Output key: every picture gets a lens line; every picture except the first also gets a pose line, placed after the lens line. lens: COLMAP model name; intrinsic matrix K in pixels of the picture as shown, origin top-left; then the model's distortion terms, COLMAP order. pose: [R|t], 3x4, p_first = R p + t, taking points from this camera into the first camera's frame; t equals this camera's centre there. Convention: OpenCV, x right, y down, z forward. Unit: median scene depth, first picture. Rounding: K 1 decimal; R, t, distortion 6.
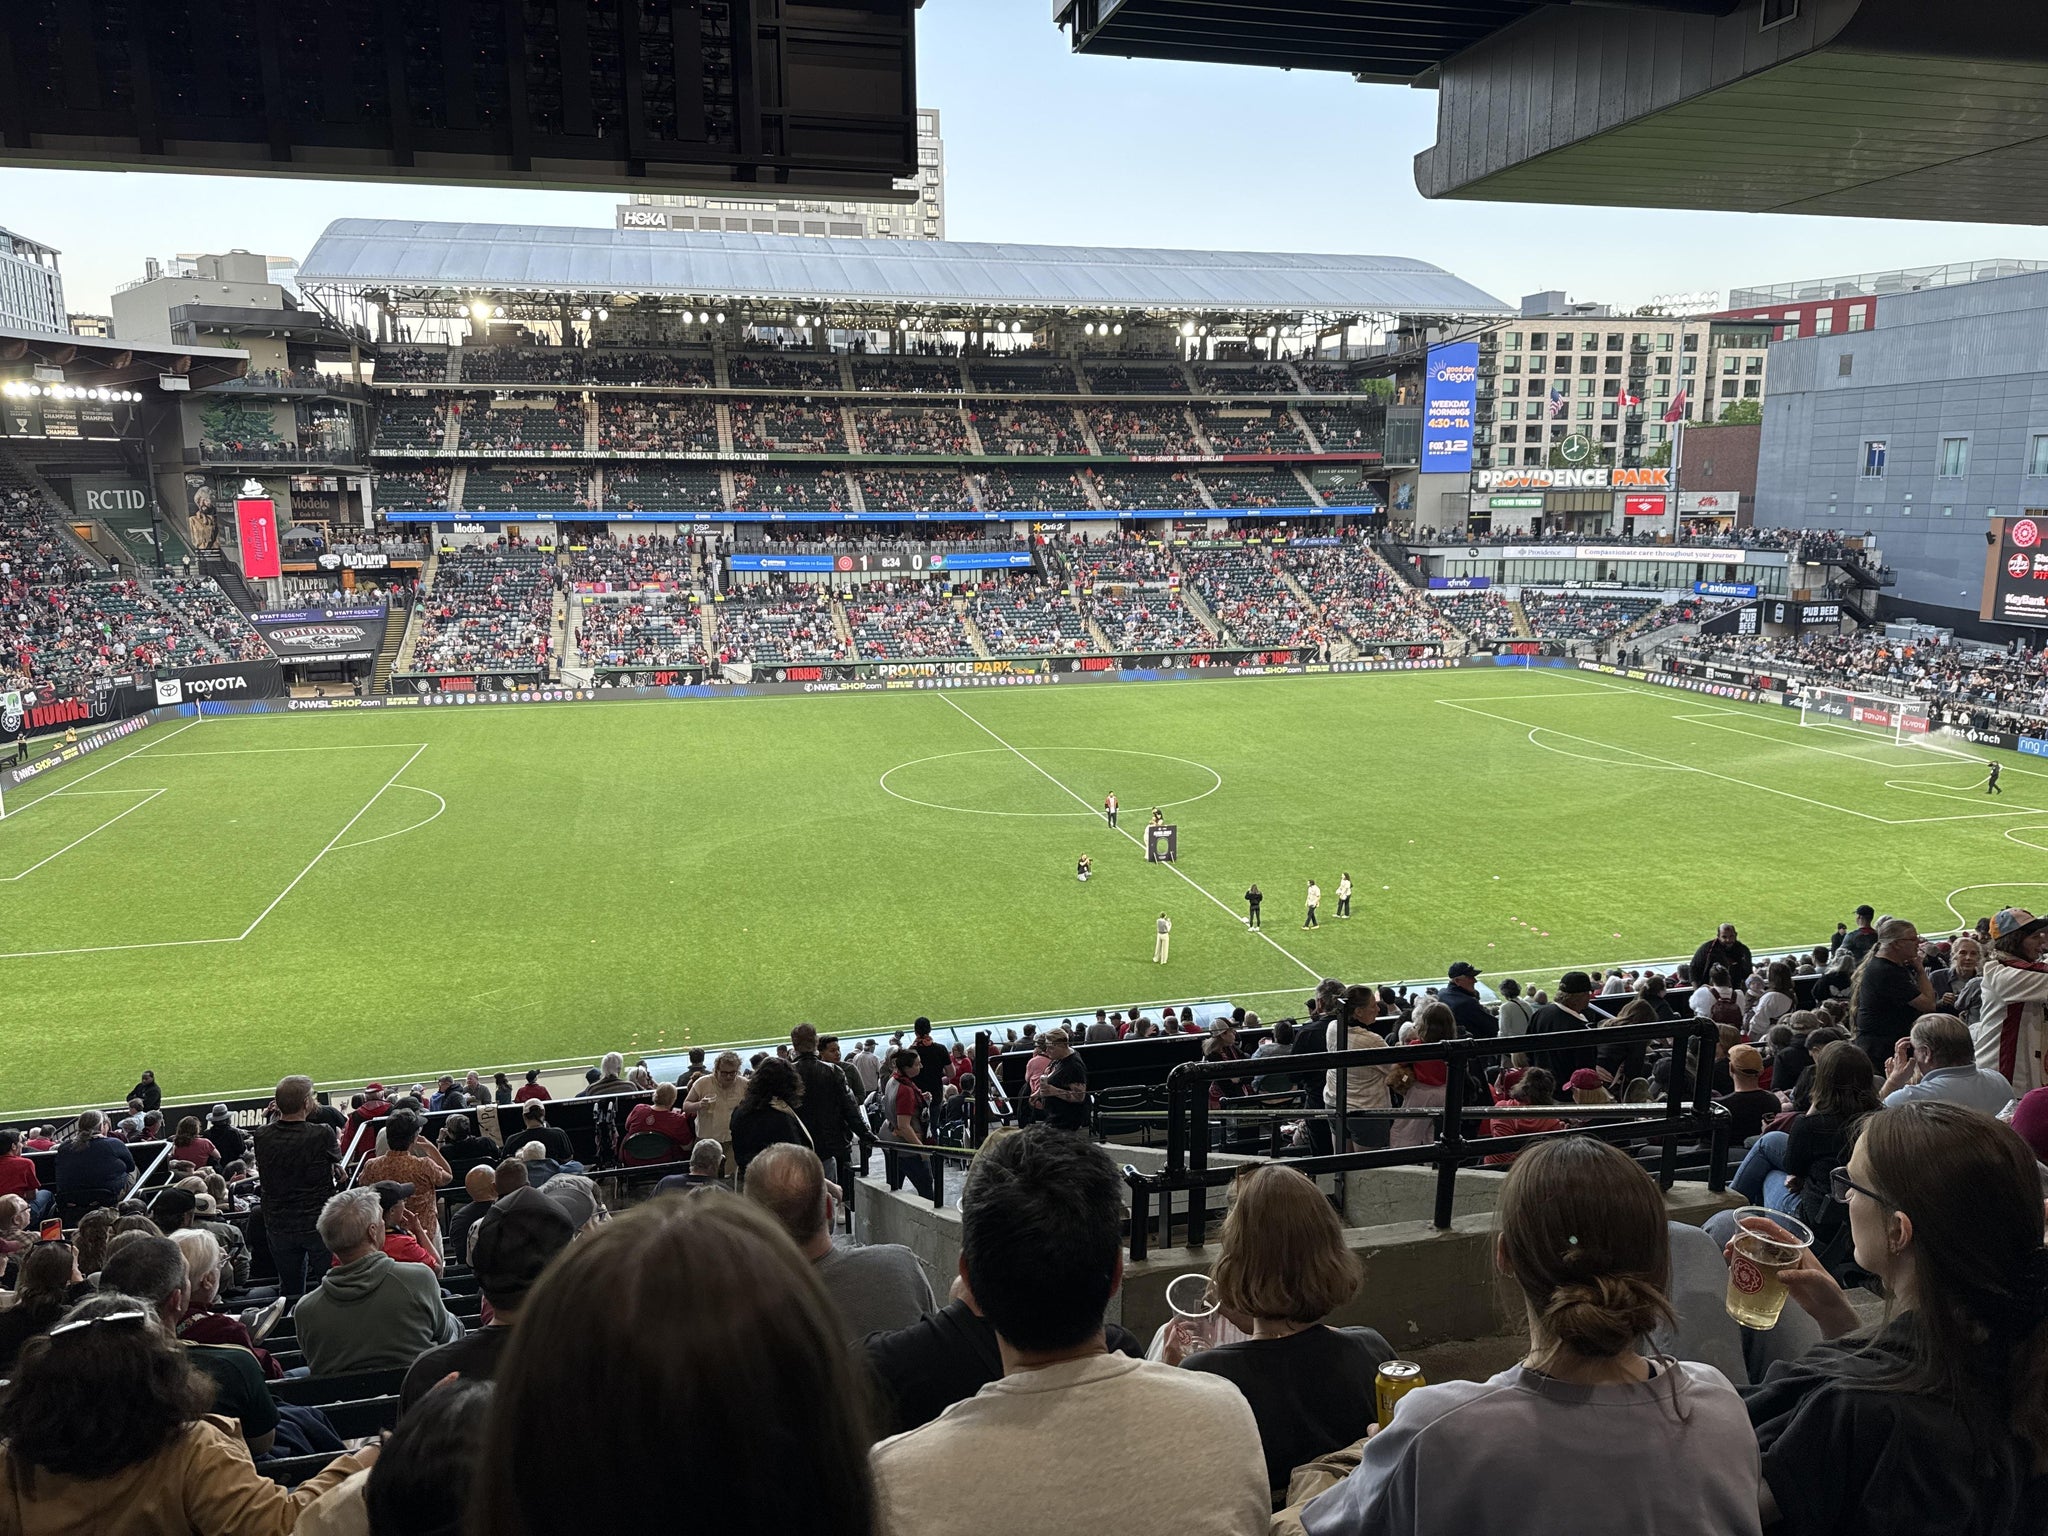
lens RADIAL K [[1401.5, 0, 1029.2], [0, 1401.5, 767.8], [0, 0, 1]] dist [0.091207, -0.118848]
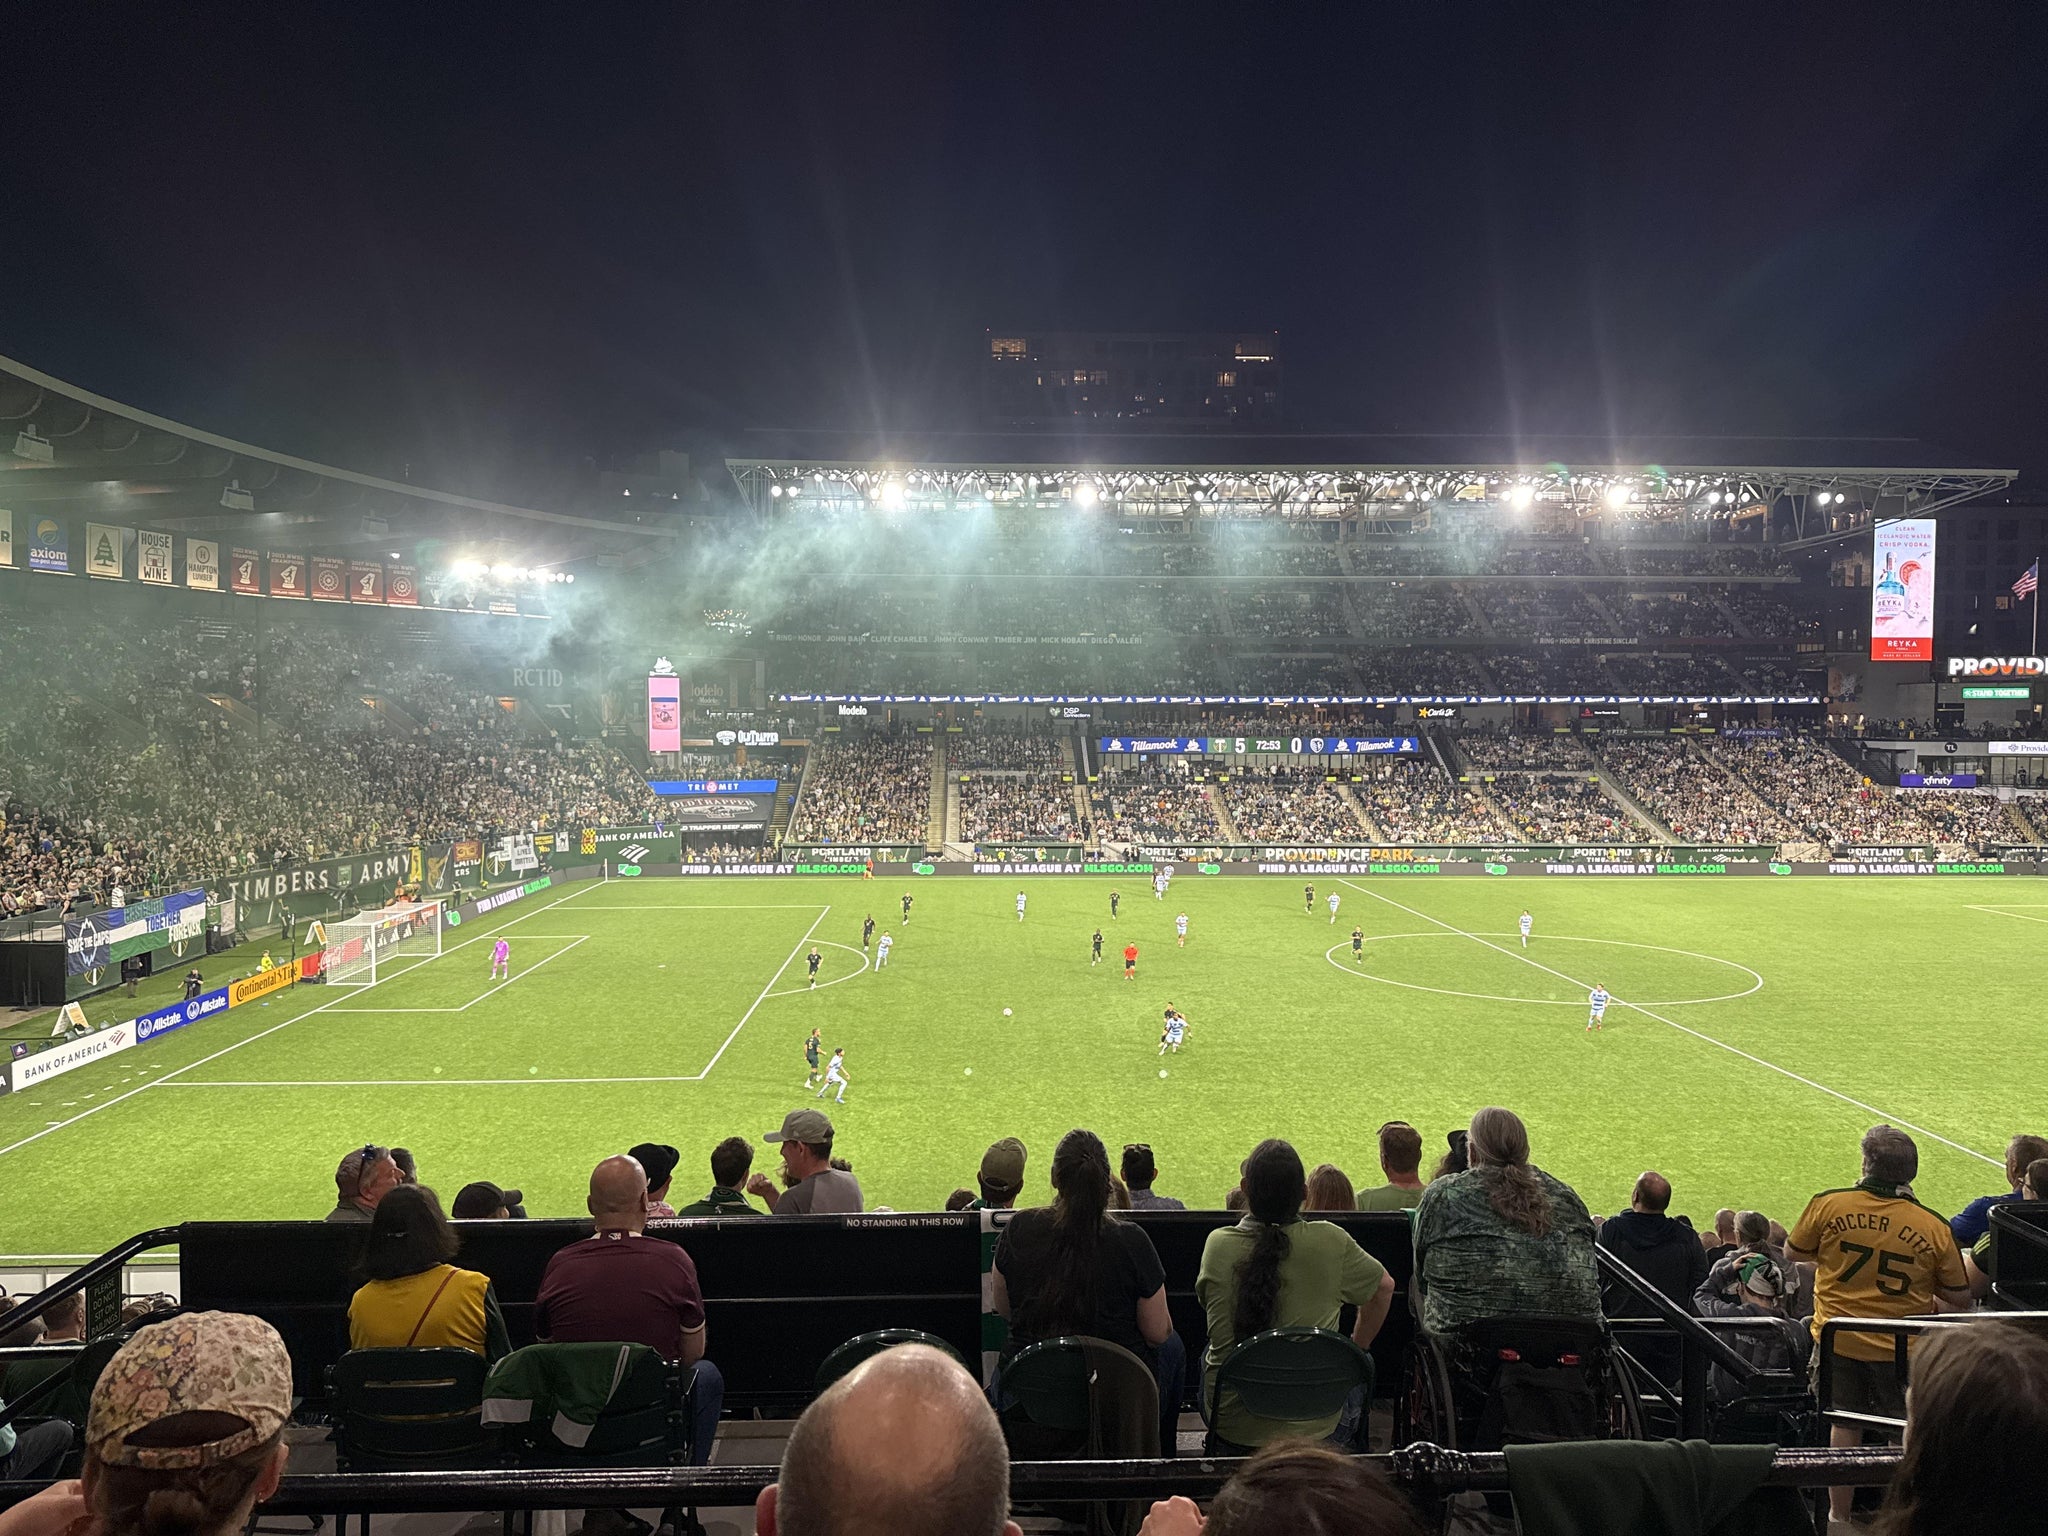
lens RADIAL K [[1401.5, 0, 1033.6], [0, 1401.5, 793.5], [0, 0, 1]] dist [0.091207, -0.118848]
pose [[0.980132, 0.018294, -0.197502, -0.064654], [-0.045840, 0.989673, -0.135815, 0.020050], [0.192978, 0.142171, 0.970849, 0.056720]]
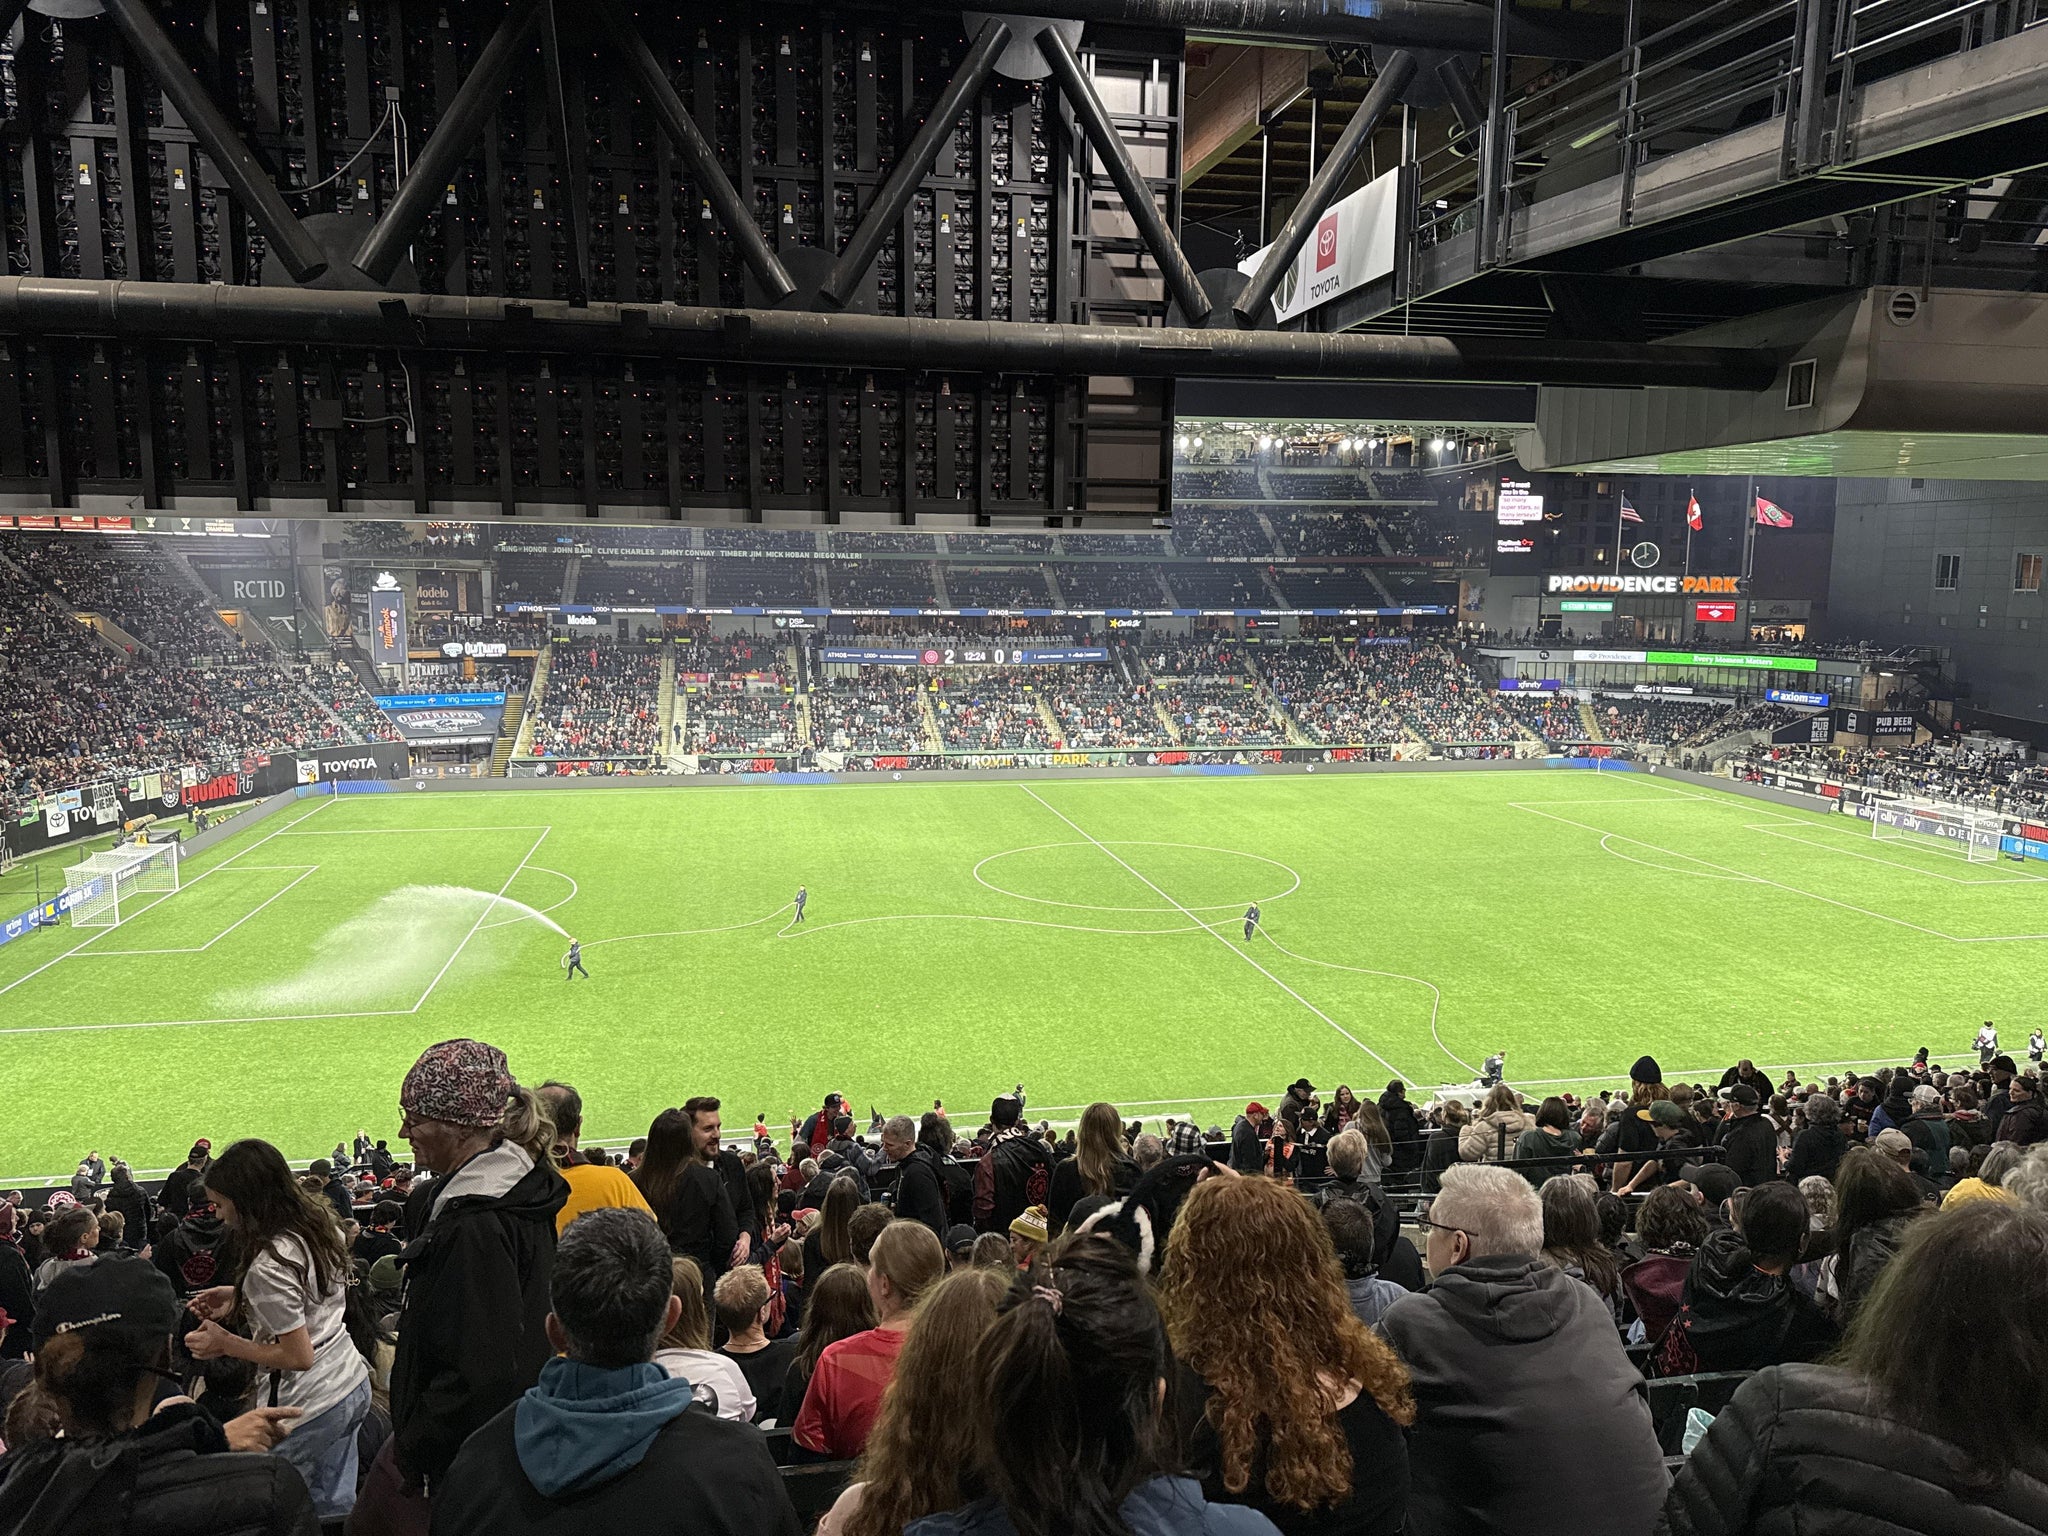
lens RADIAL K [[1401.5, 0, 1020.5], [0, 1401.5, 772.9], [0, 0, 1]] dist [0.091207, -0.118848]
pose [[0.998662, 0.020349, -0.047548, -0.012542], [-0.022795, 0.998413, -0.051496, -0.006843], [0.046425, 0.052511, 0.997541, -0.031992]]
